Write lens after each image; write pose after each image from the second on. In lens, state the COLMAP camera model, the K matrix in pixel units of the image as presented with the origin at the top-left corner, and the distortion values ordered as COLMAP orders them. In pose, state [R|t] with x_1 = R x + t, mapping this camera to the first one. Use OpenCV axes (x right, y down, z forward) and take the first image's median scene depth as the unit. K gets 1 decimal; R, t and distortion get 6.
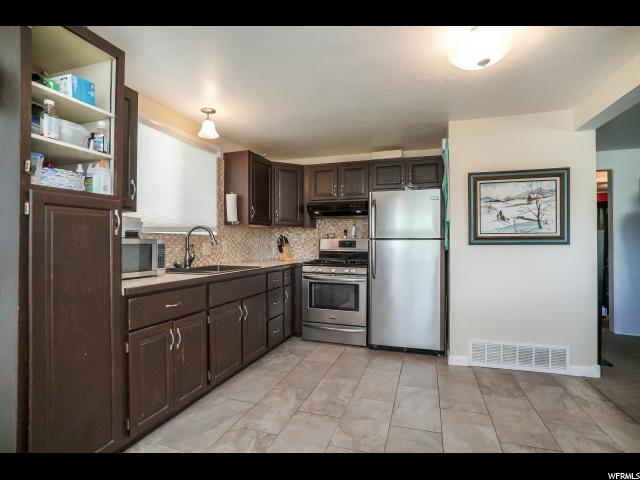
lens RADIAL K [[334.7, 0, 320.0], [0, 334.7, 240.0], [0, 0, 1]] dist [-0.077292, 0.039048]
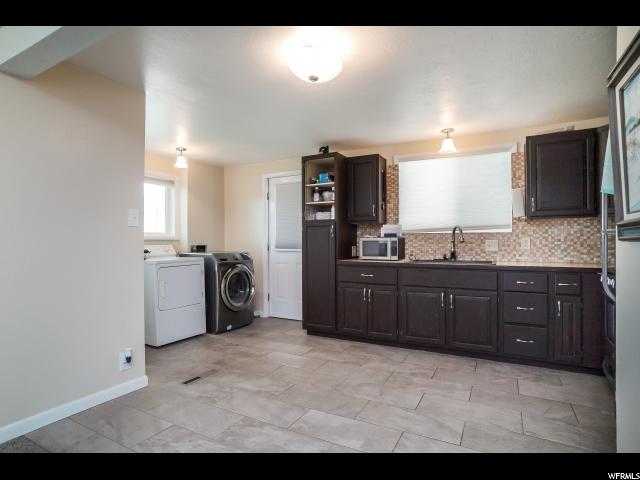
lens RADIAL K [[354.4, 0, 294.8], [0, 354.4, 242.3], [0, 0, 1]] dist [-0.033389, 0.000794]
pose [[-0.220056, 0.000003, -0.975487, 0.997594], [0.008582, 0.999961, -0.001933, 0.014622], [0.975450, -0.008797, -0.220047, 0.698759]]
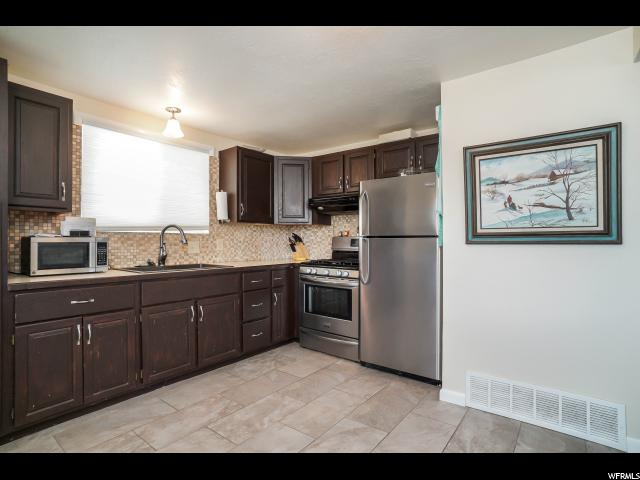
lens RADIAL K [[334.7, 0, 320.0], [0, 334.7, 240.0], [0, 0, 1]] dist [-0.077292, 0.039048]
pose [[0.943492, -0.001290, -0.331393, 0.394829], [0.002636, 0.999990, 0.003613, 0.002079], [0.331385, -0.004282, 0.943486, 0.193999]]
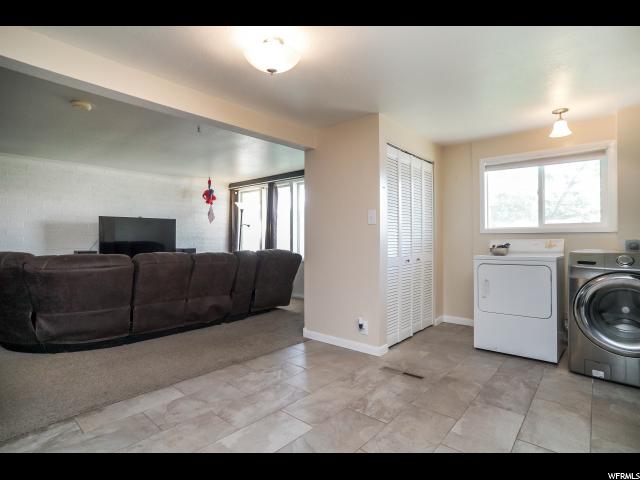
lens RADIAL K [[334.7, 0, 320.0], [0, 334.7, 240.0], [0, 0, 1]] dist [-0.077292, 0.039048]
pose [[-0.924256, 0.000307, 0.381774, -0.043966], [0.001027, 0.999998, 0.001681, 0.018481], [-0.381773, 0.001945, -0.924254, 1.149599]]
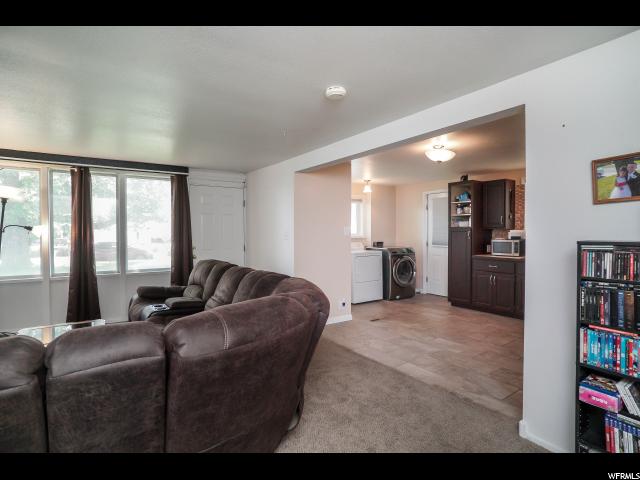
lens RADIAL K [[334.7, 0, 320.0], [0, 334.7, 240.0], [0, 0, 1]] dist [-0.077292, 0.039048]
pose [[-0.605927, 0.021987, -0.795216, 1.585167], [0.007468, 0.999731, 0.021952, -0.046911], [0.795485, 0.007363, -0.605928, 0.985927]]
